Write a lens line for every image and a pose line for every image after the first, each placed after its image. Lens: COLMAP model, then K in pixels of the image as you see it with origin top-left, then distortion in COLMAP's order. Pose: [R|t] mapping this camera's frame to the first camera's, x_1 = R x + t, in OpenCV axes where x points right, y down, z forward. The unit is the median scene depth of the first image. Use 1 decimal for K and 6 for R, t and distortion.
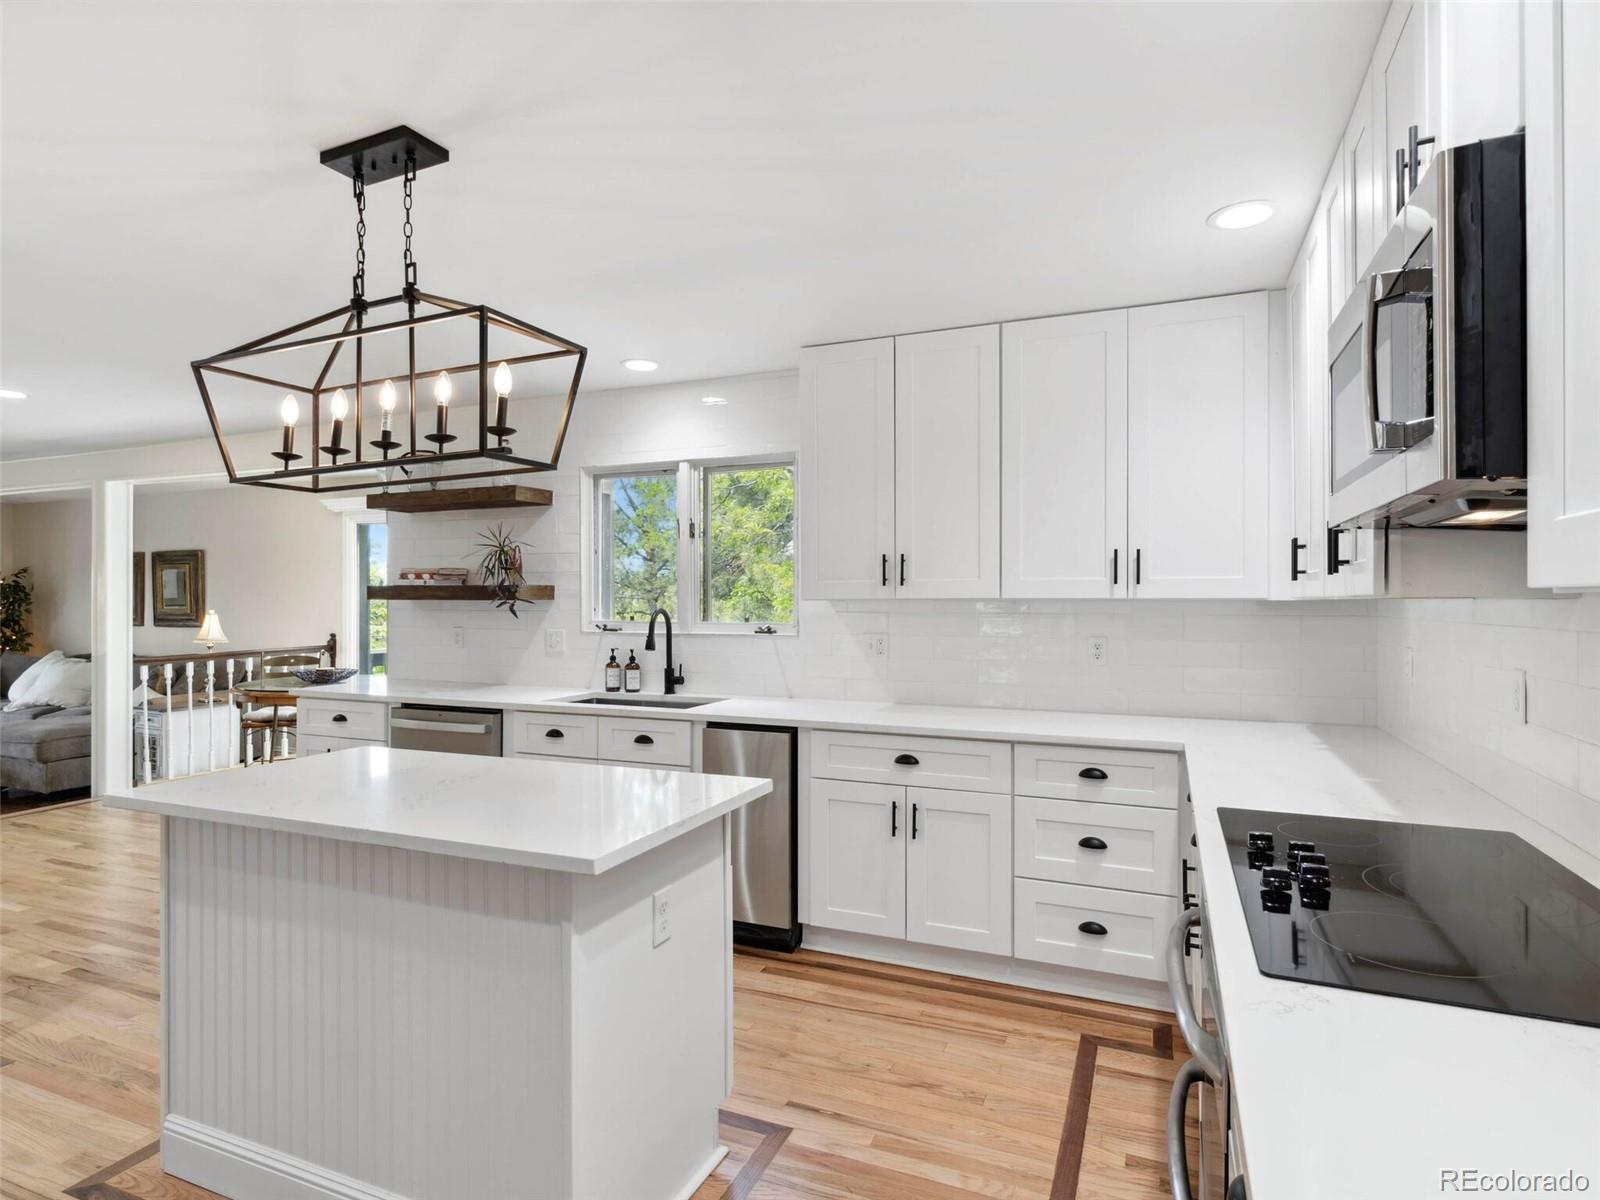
lens RADIAL K [[859.8, 0, 800.0], [0, 859.8, 600.0], [0, 0, 1]] dist [-0.000211, -0.000271]
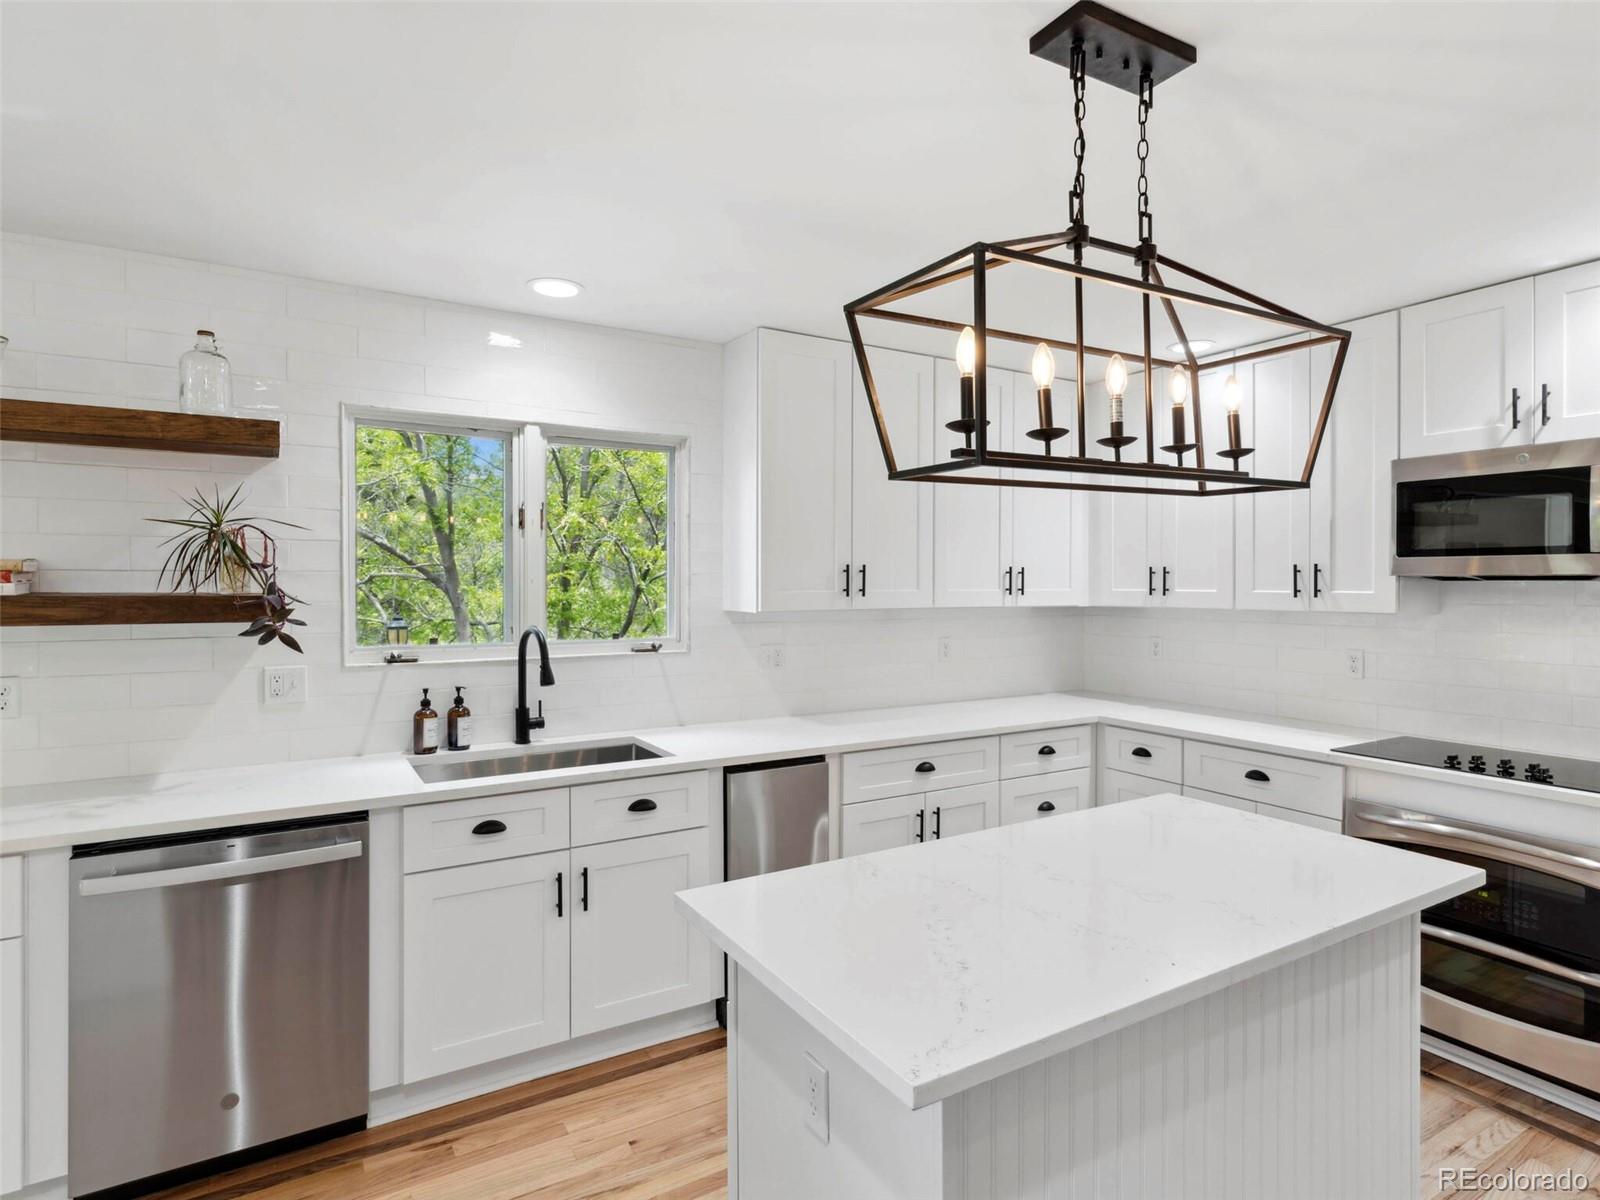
lens RADIAL K [[871.3, 0, 804.2], [0, 871.3, 577.2], [0, 0, 1]] dist [-0.000111, -0.000483]
pose [[0.580572, 0.005085, 0.814193, -0.742356], [-0.003319, 0.999987, -0.003878, -0.034727], [-0.814202, -0.000450, 0.580581, 0.465445]]
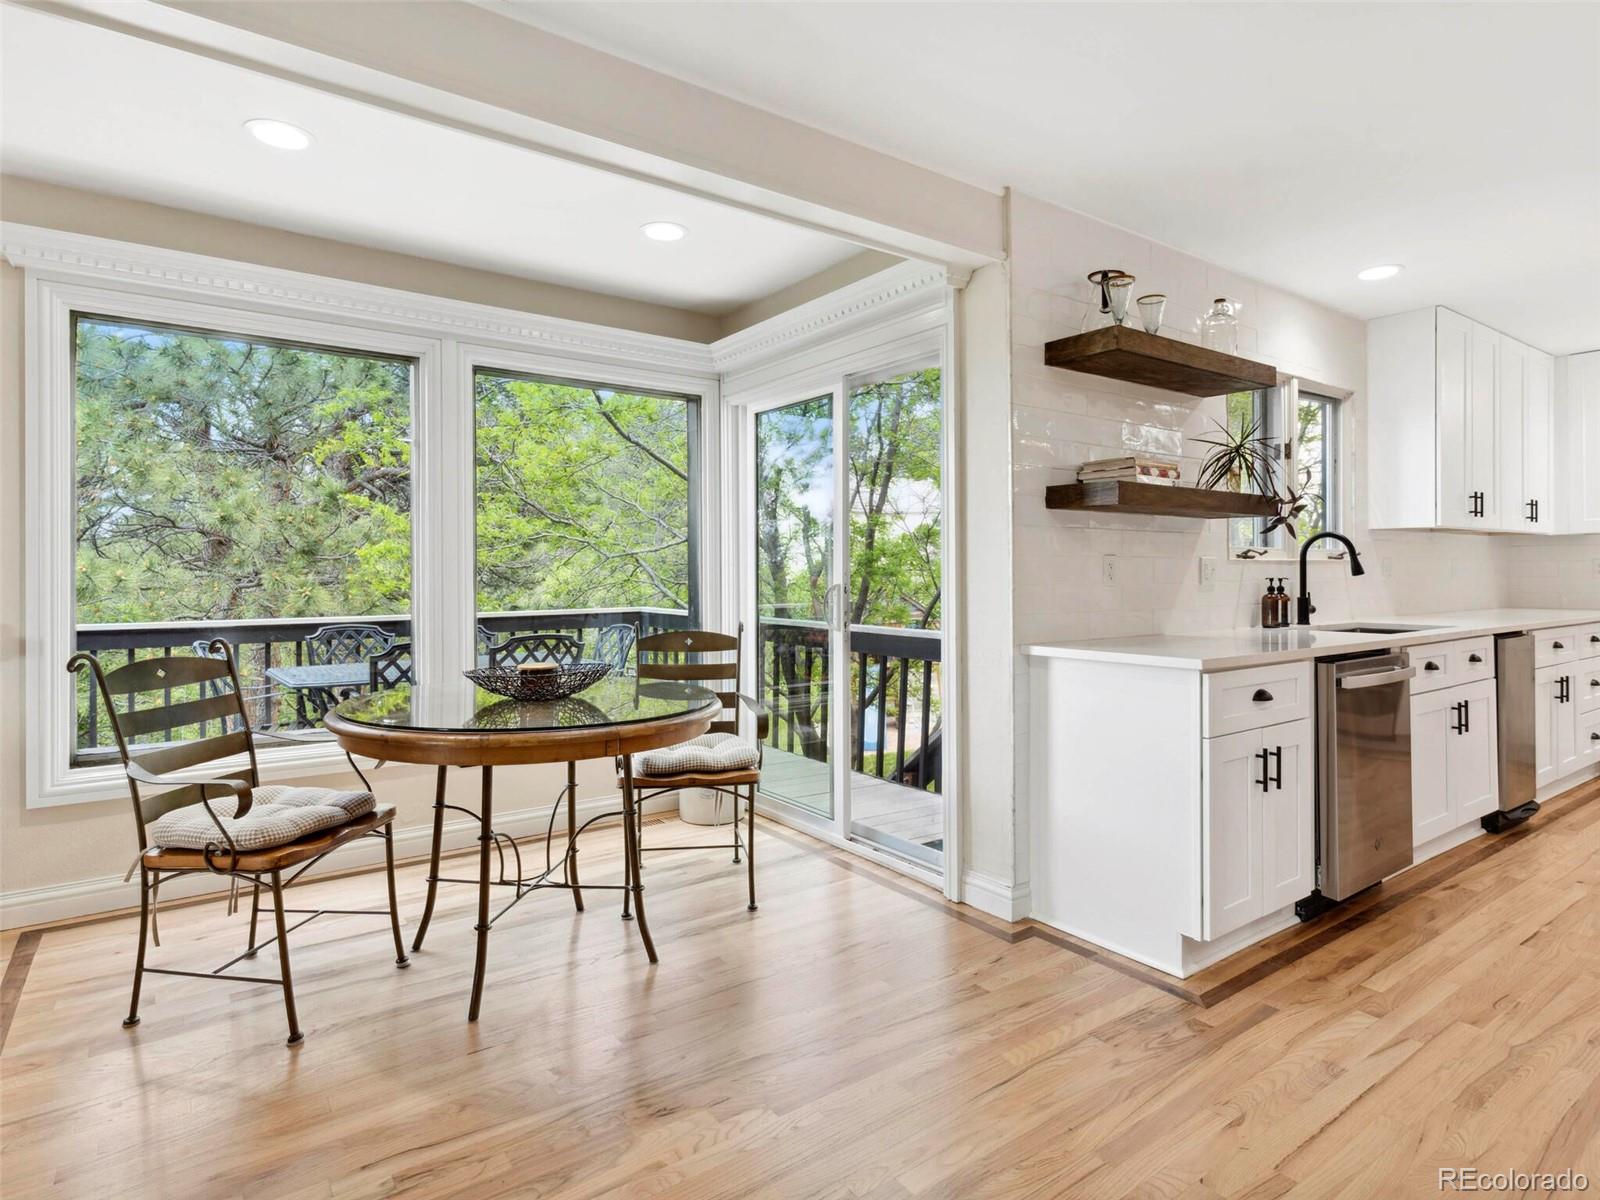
lens RADIAL K [[871.3, 0, 804.2], [0, 871.3, 577.2], [0, 0, 1]] dist [-0.000111, -0.000483]
pose [[0.510226, -0.005825, 0.860021, -1.505072], [0.006324, 0.999975, 0.003021, 0.060319], [-0.860017, 0.003897, 0.510250, 1.196637]]
